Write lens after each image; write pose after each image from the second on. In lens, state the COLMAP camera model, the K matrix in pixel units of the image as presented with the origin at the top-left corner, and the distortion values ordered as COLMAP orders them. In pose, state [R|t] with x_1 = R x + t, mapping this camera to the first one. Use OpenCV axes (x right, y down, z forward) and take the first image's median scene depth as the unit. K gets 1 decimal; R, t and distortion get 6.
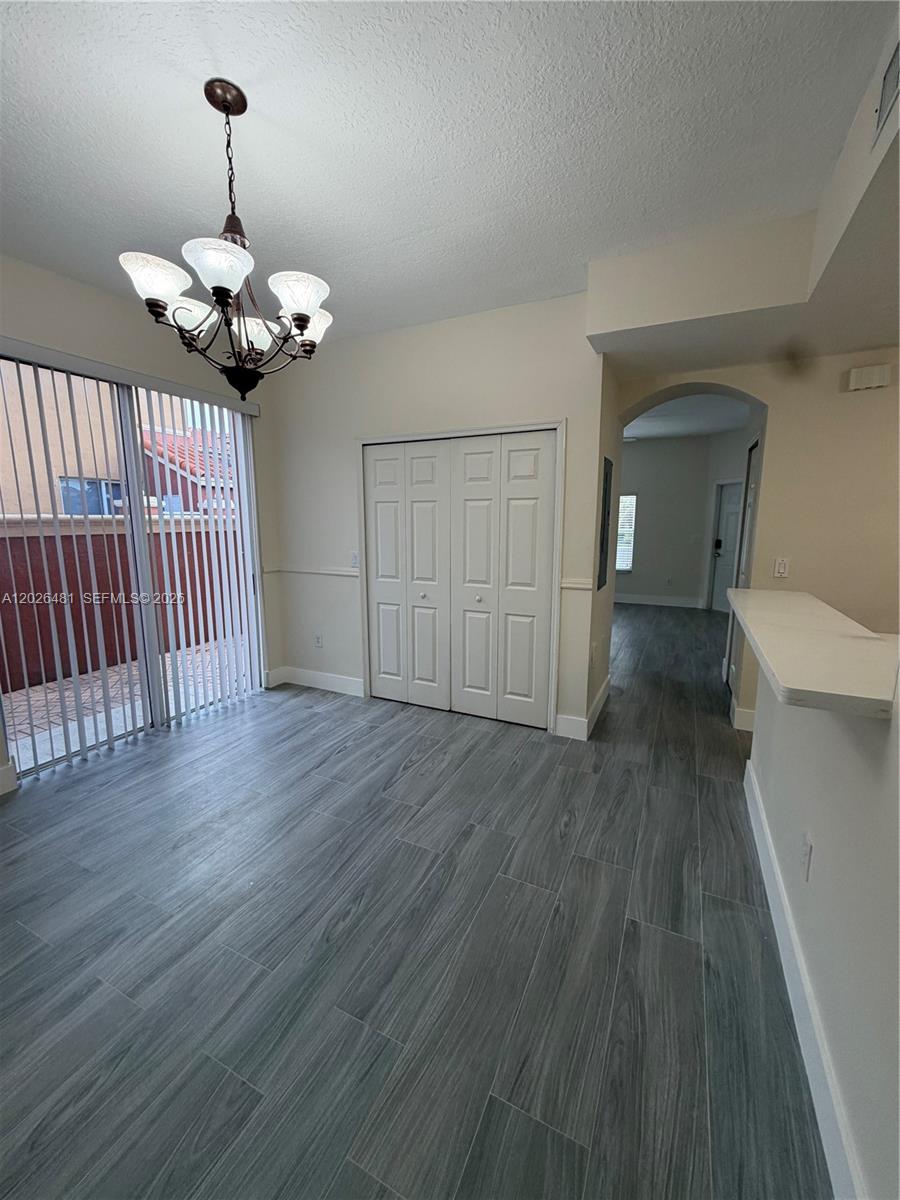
lens RADIAL K [[477.9, 0, 450.7], [0, 477.9, 598.6], [0, 0, 1]] dist [0.000661, 0.000113]
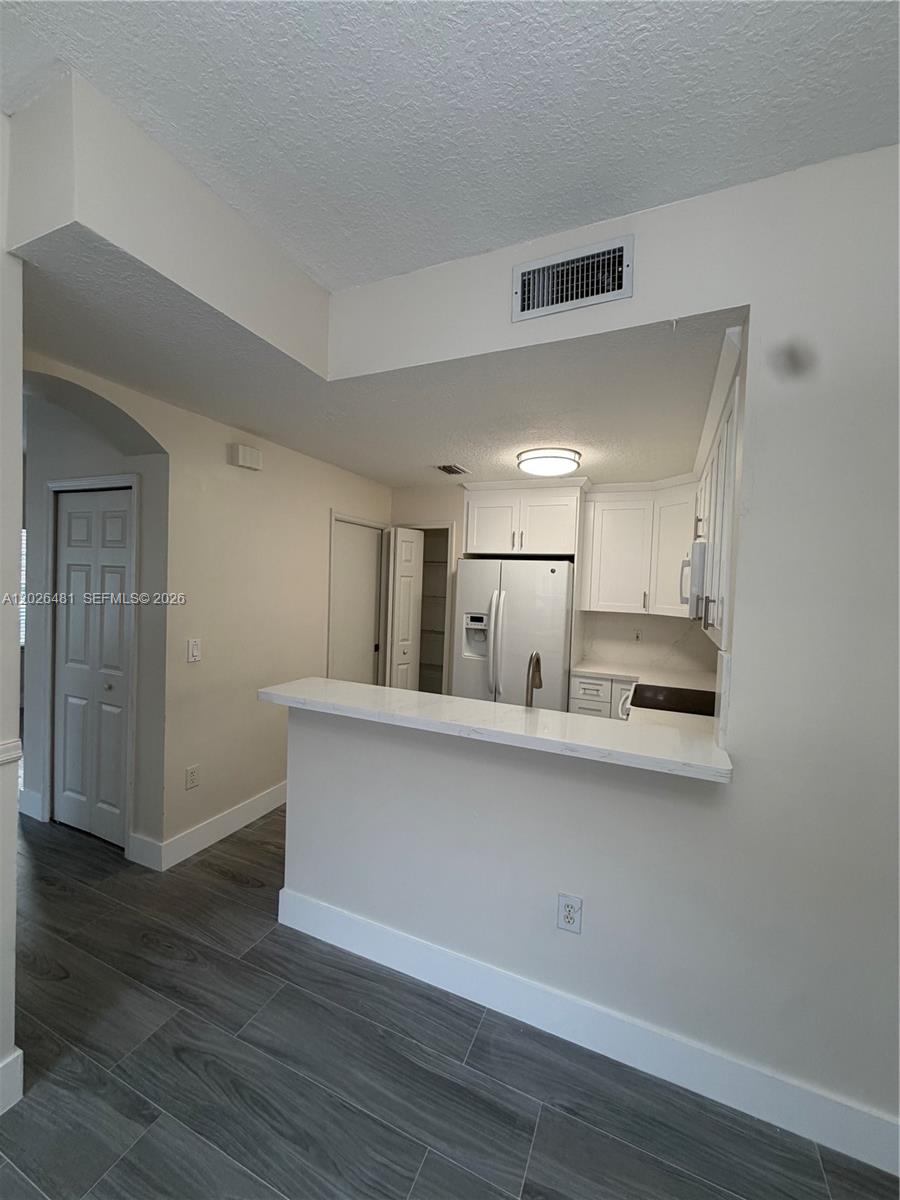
lens RADIAL K [[477.9, 0, 450.7], [0, 477.9, 598.6], [0, 0, 1]] dist [0.000661, 0.000113]
pose [[-0.040491, -0.035920, 0.998534, -0.218653], [0.126397, 0.991141, 0.040779, -0.177534], [-0.991153, 0.127863, -0.035592, 0.770105]]
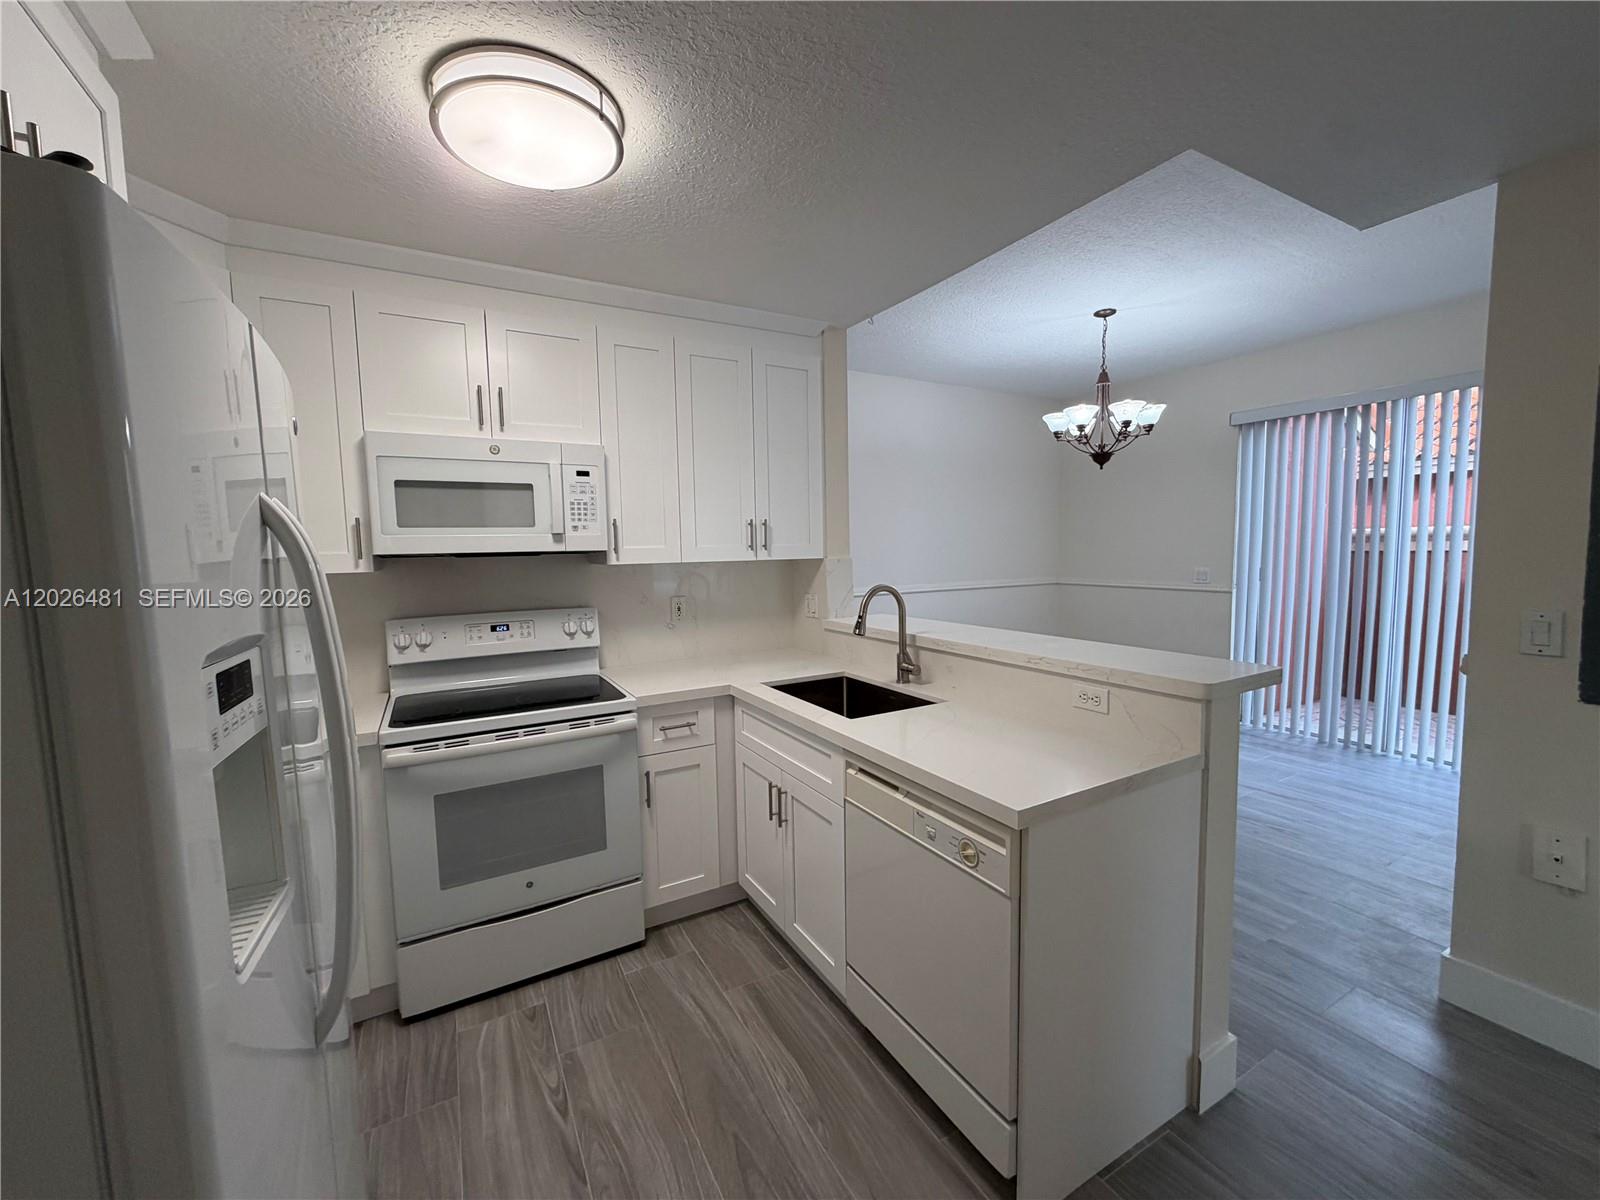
lens RADIAL K [[637.3, 0, 794.0], [0, 637.3, 603.0], [0, 0, 1]] dist [0.000661, 0.000113]
pose [[-0.569305, 0.083076, -0.817918, 1.522540], [-0.112581, 0.977631, 0.177659, -0.158217], [0.814382, 0.193225, -0.547217, 1.034927]]
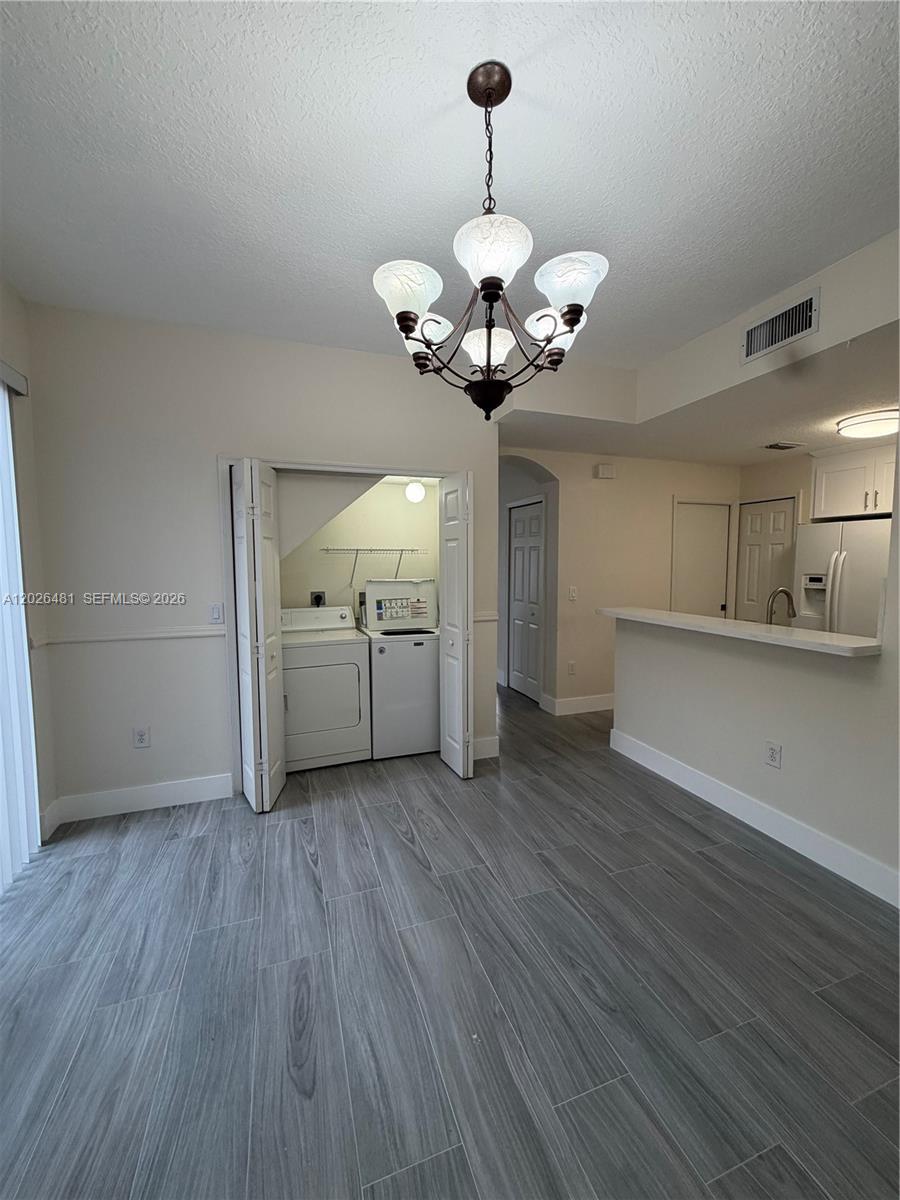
lens RADIAL K [[477.9, 0, 450.7], [0, 477.9, 598.6], [0, 0, 1]] dist [0.000661, 0.000113]
pose [[0.699615, -0.058610, 0.712112, -0.779935], [0.119075, 0.992257, -0.035318, -0.056361], [-0.704528, 0.109503, 0.701177, 0.349501]]
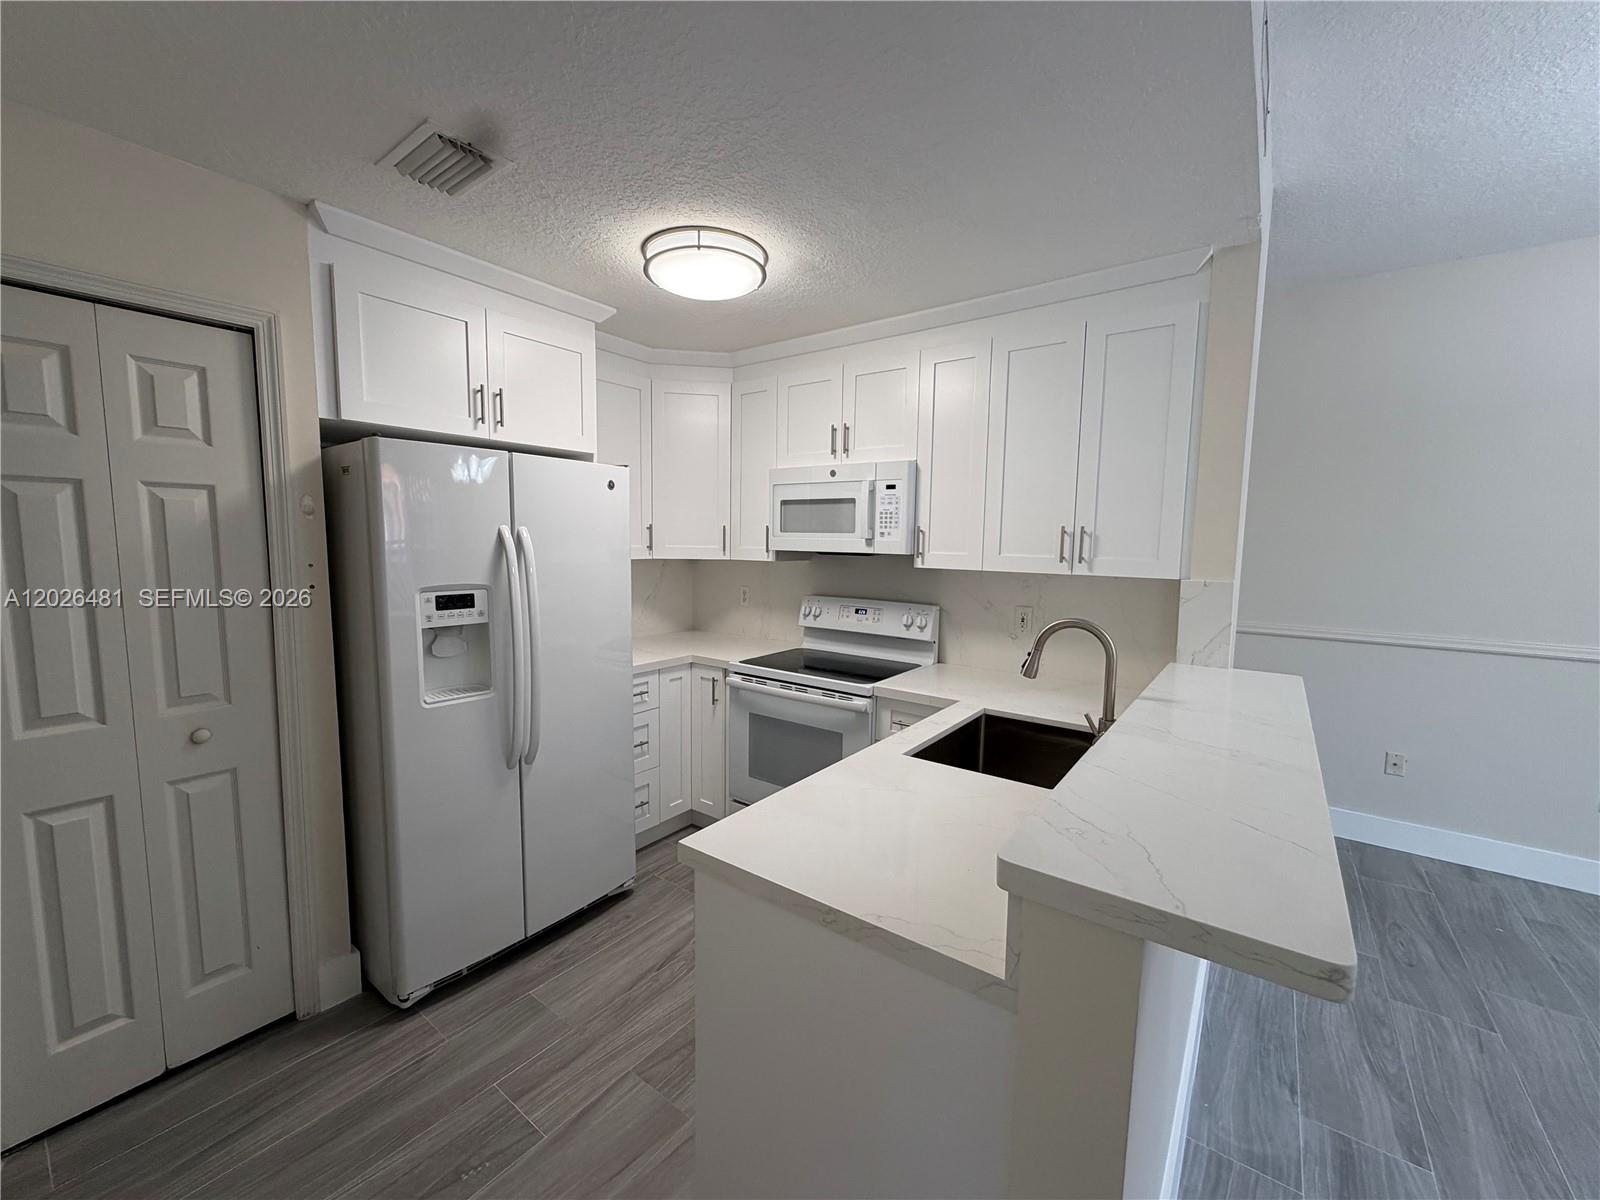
lens RADIAL K [[637.3, 0, 794.0], [0, 637.3, 603.0], [0, 0, 1]] dist [0.000661, 0.000113]
pose [[-0.982236, -0.034043, 0.184535, 0.824979], [0.015255, 0.965665, 0.259344, -0.240680], [-0.187027, 0.257552, -0.947991, 1.355685]]
